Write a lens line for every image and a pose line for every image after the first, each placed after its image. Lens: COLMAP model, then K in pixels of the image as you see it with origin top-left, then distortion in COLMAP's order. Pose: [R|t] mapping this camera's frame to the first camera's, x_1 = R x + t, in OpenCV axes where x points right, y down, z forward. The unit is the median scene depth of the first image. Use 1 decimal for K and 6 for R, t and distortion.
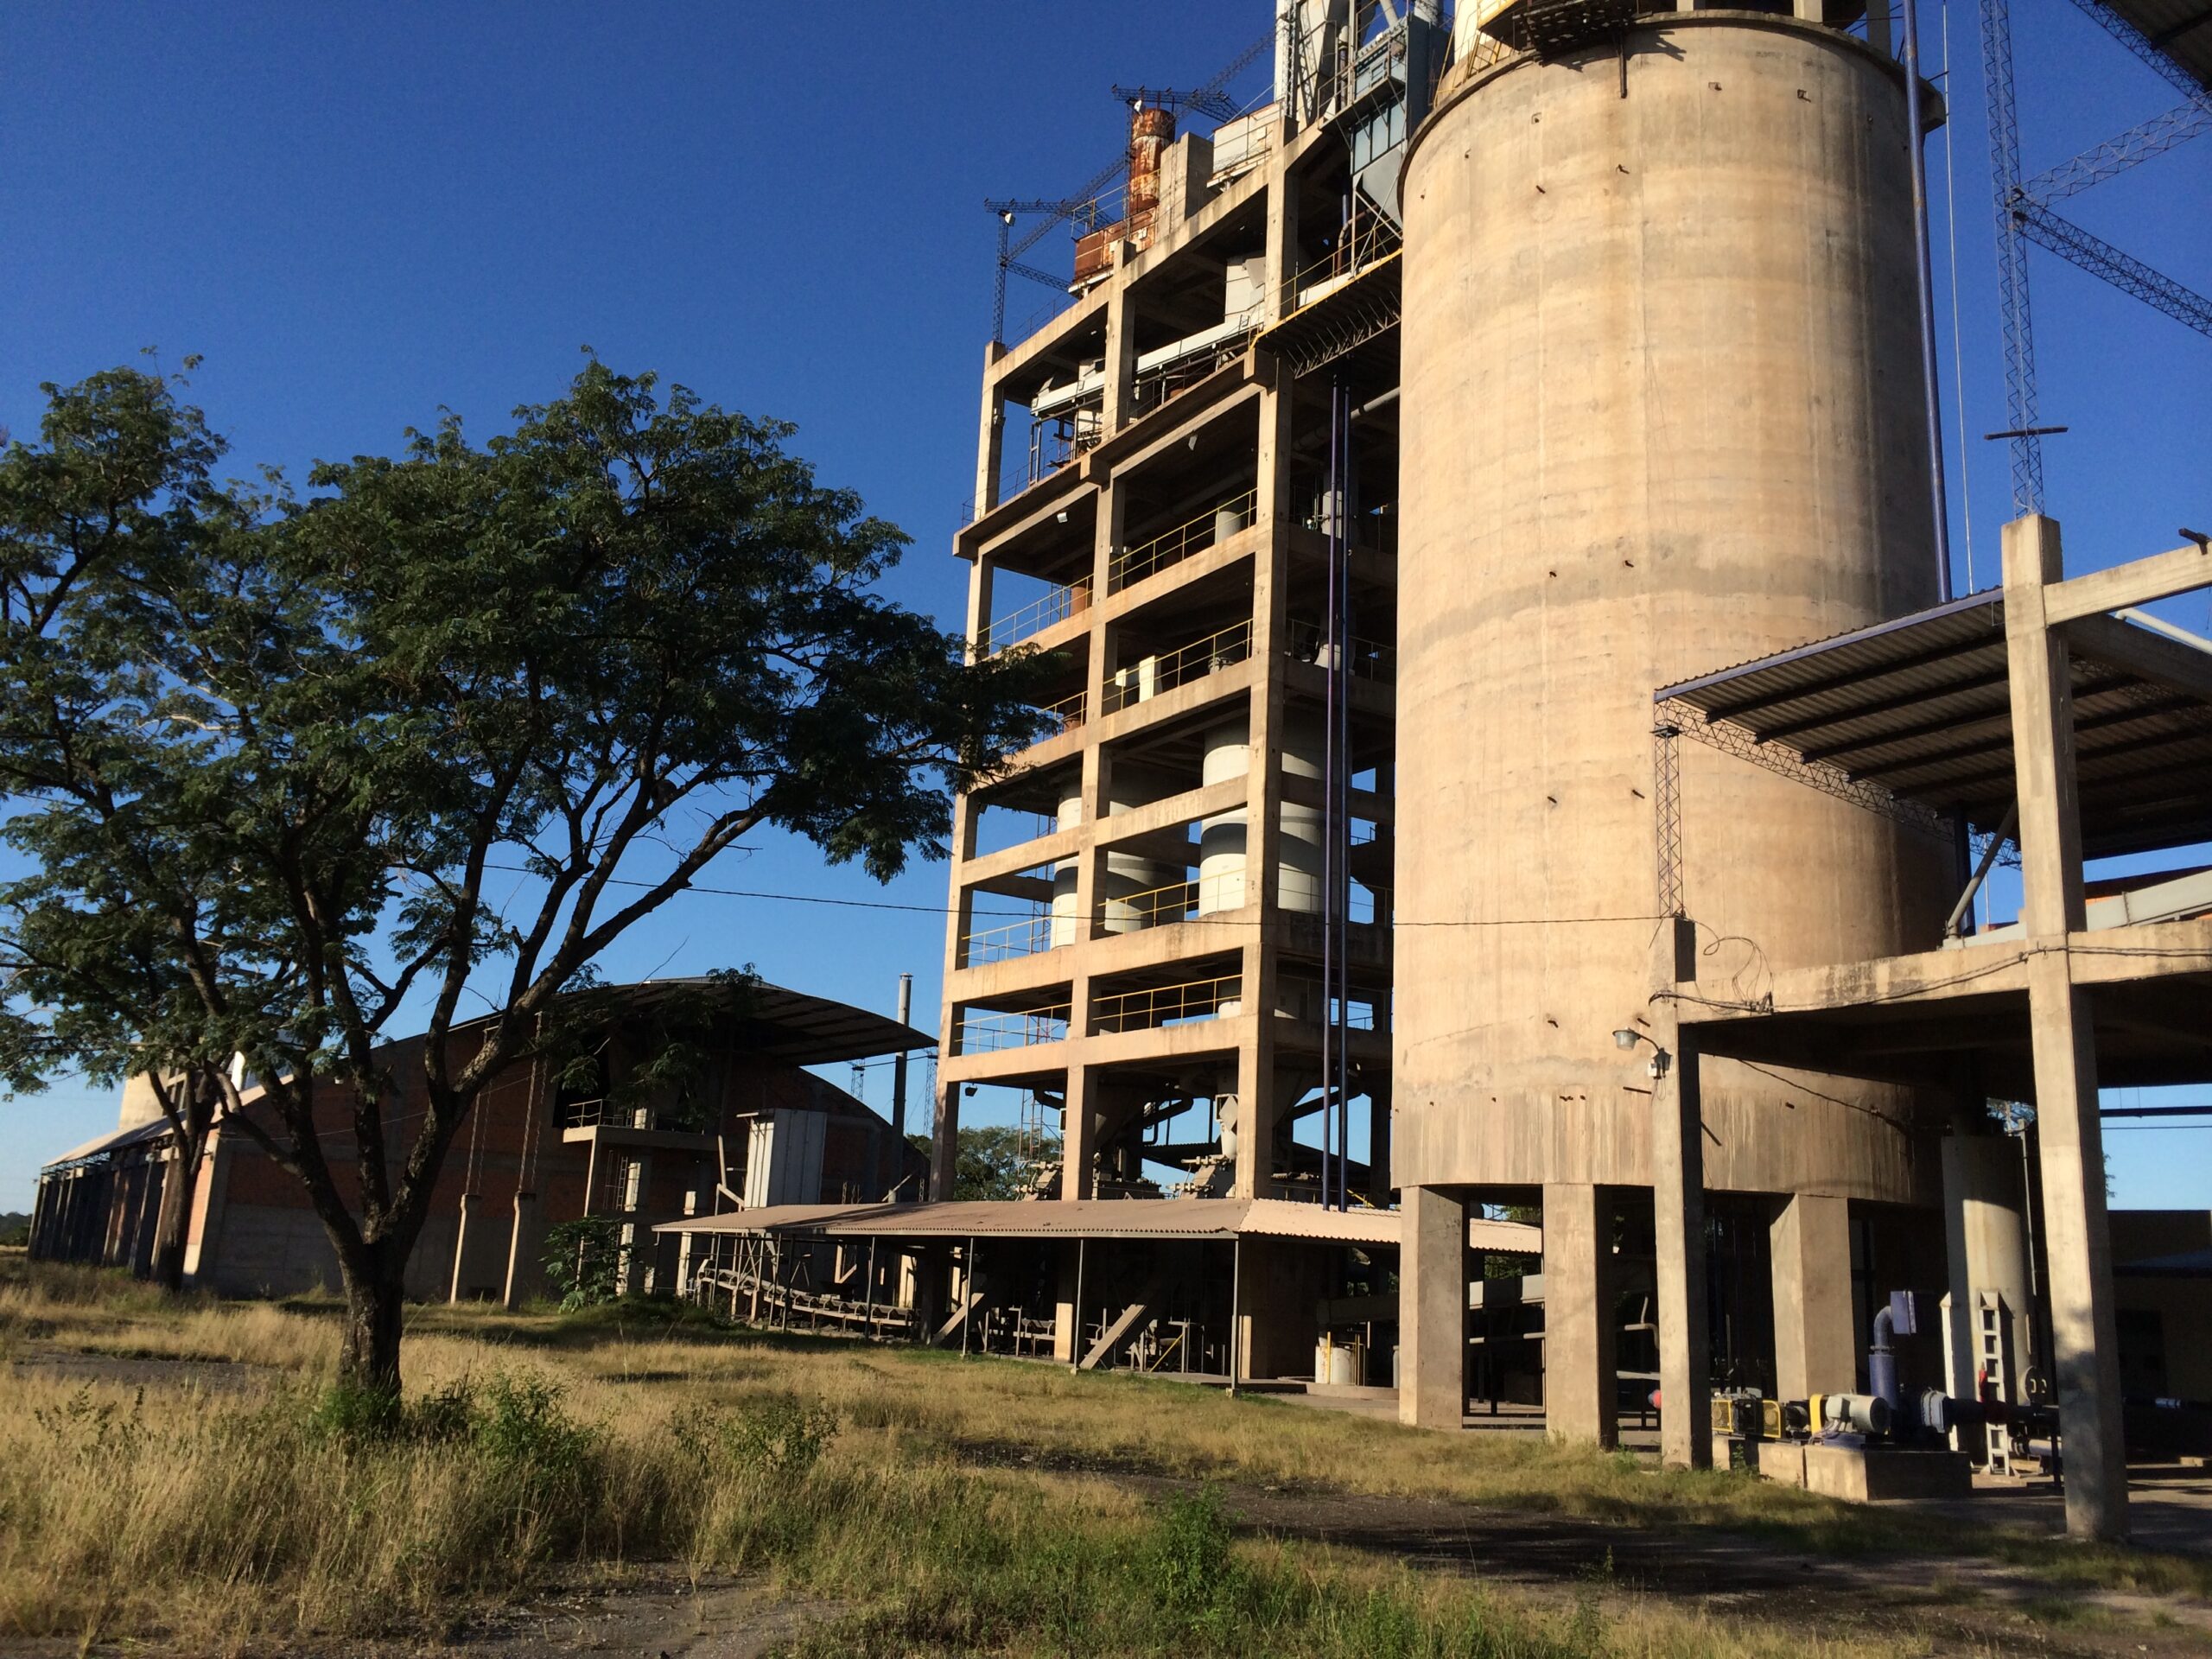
lens RADIAL K [[1888.7, 0, 1111.4], [0, 1888.7, 812.1], [0, 0, 1]] dist [0.091145, -0.109803]
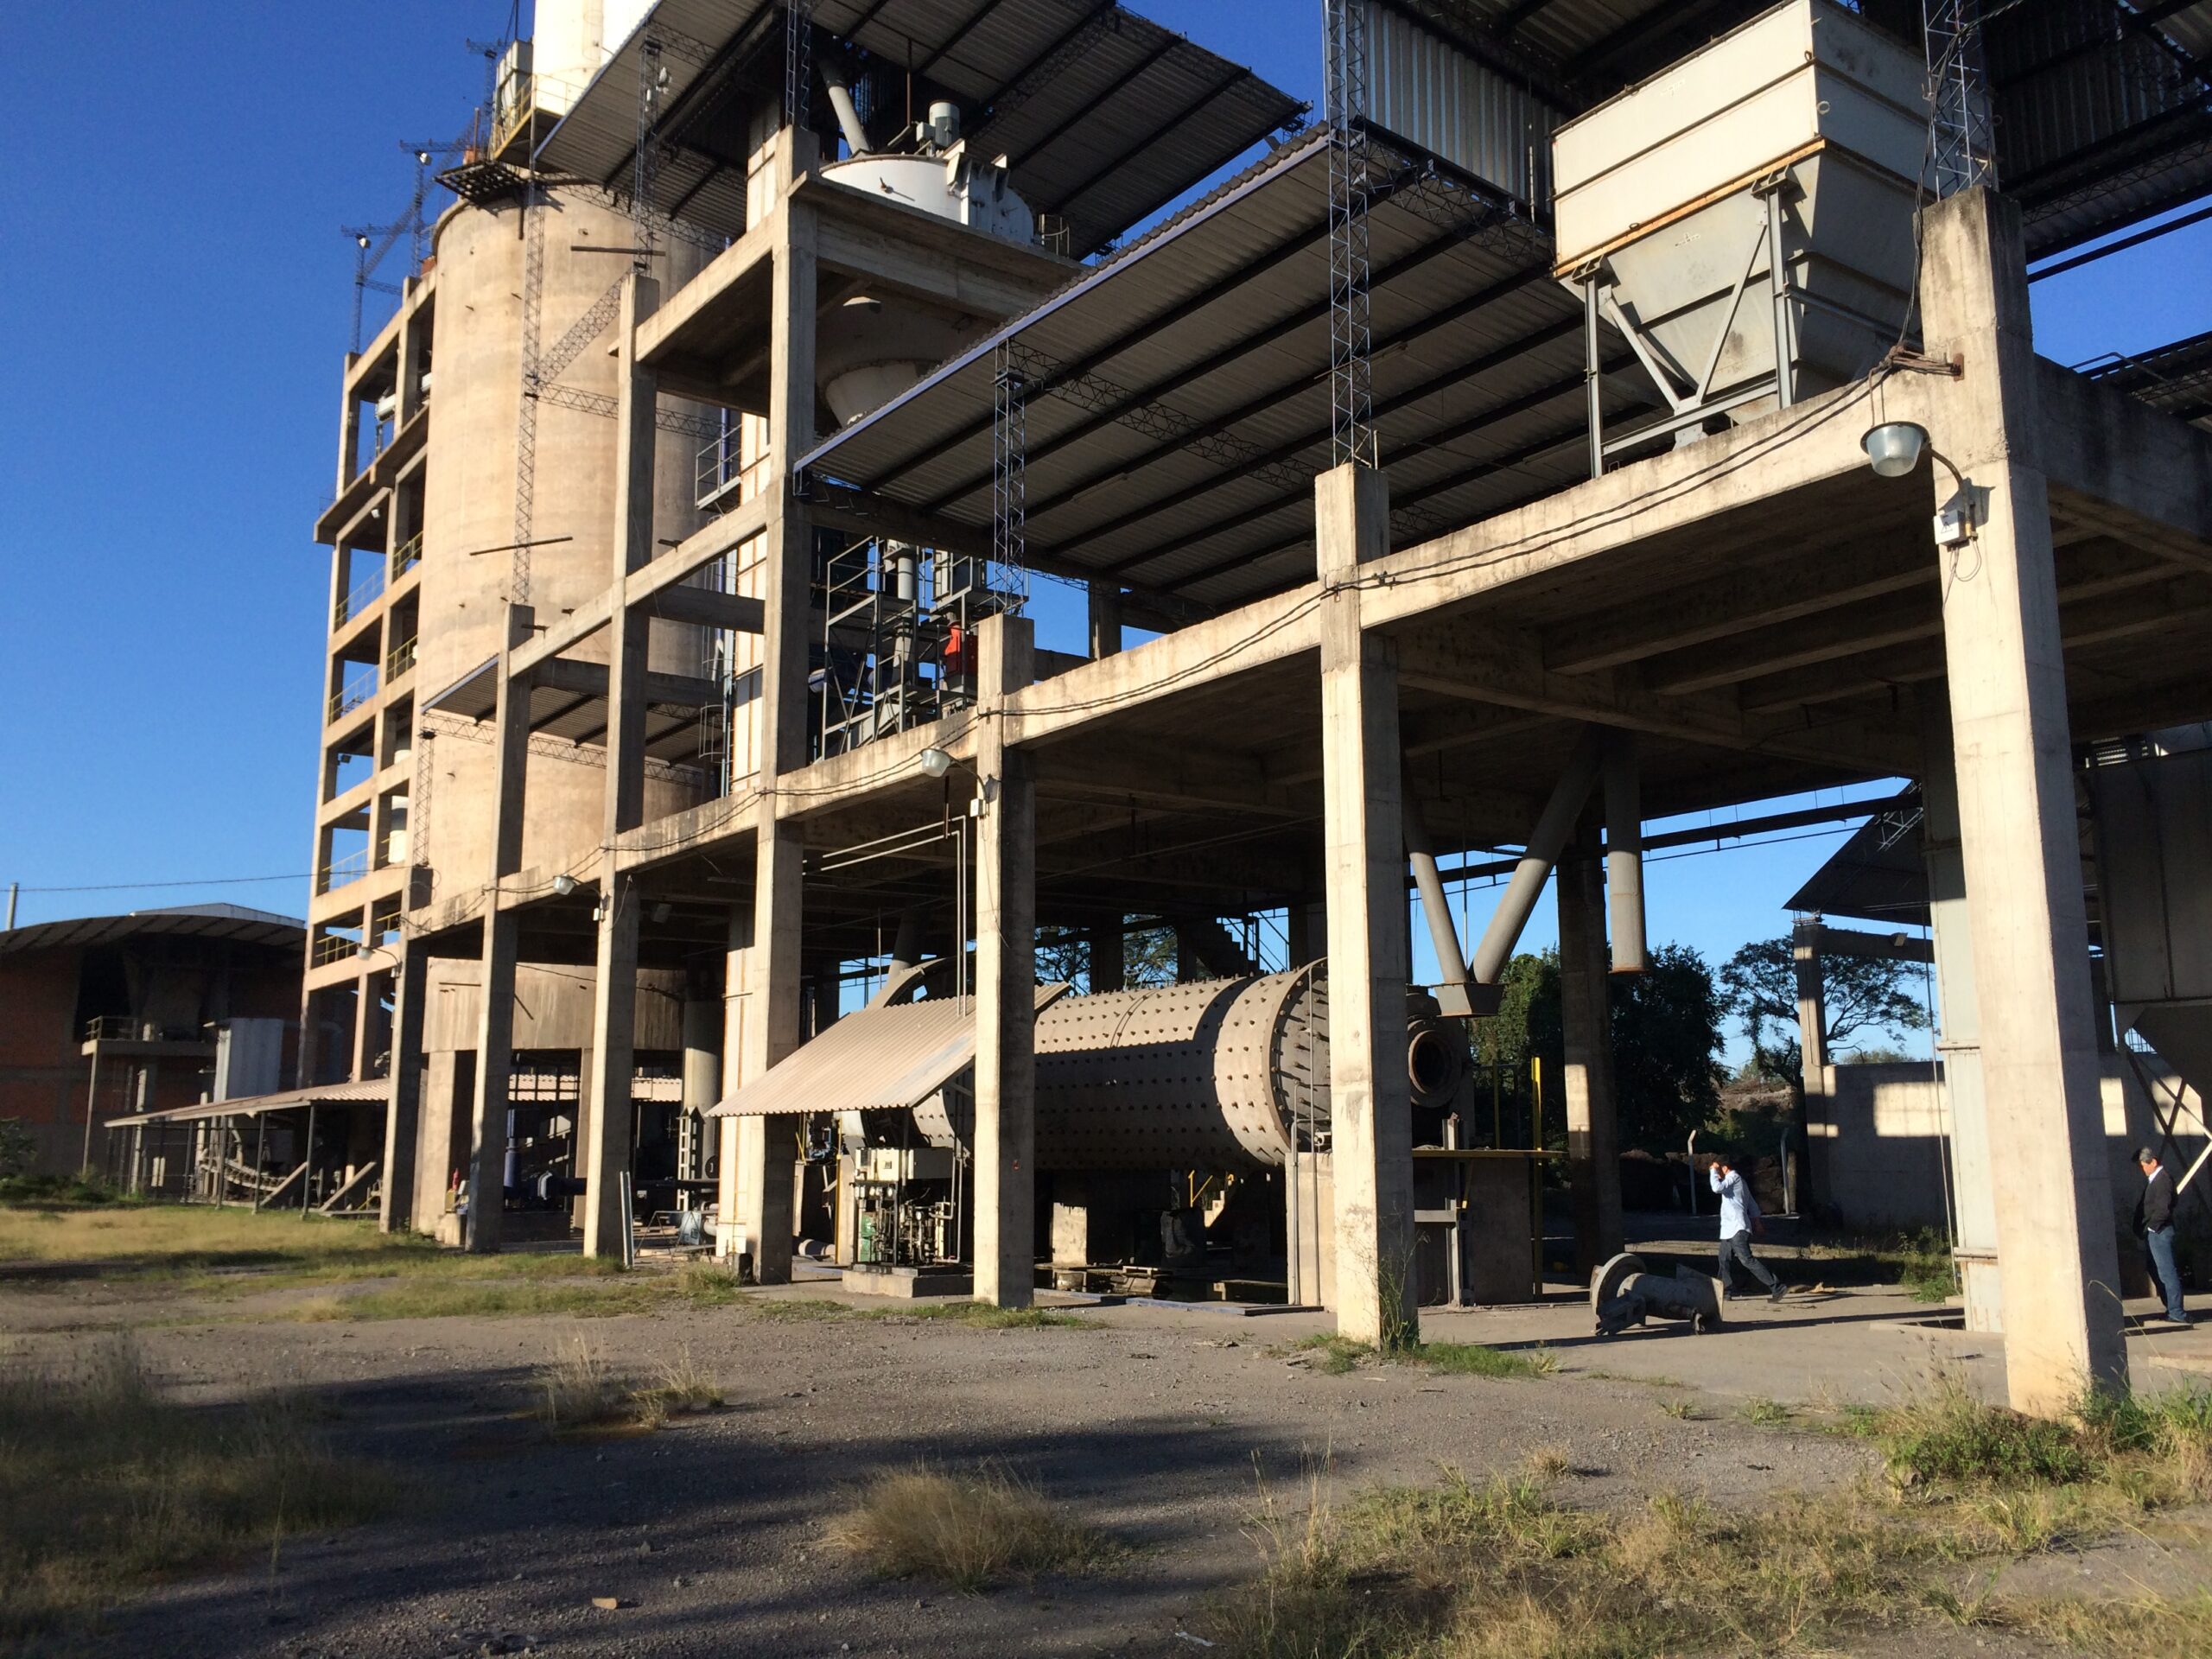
lens RADIAL K [[1890.1, 0, 1072.2], [0, 1890.1, 827.9], [0, 0, 1]] dist [0.074313, -0.104682]
pose [[0.997790, -0.043637, 0.050100, 0.522590], [0.040046, 0.996702, 0.070583, -0.040738], [-0.053015, -0.068421, 0.996247, -0.341342]]
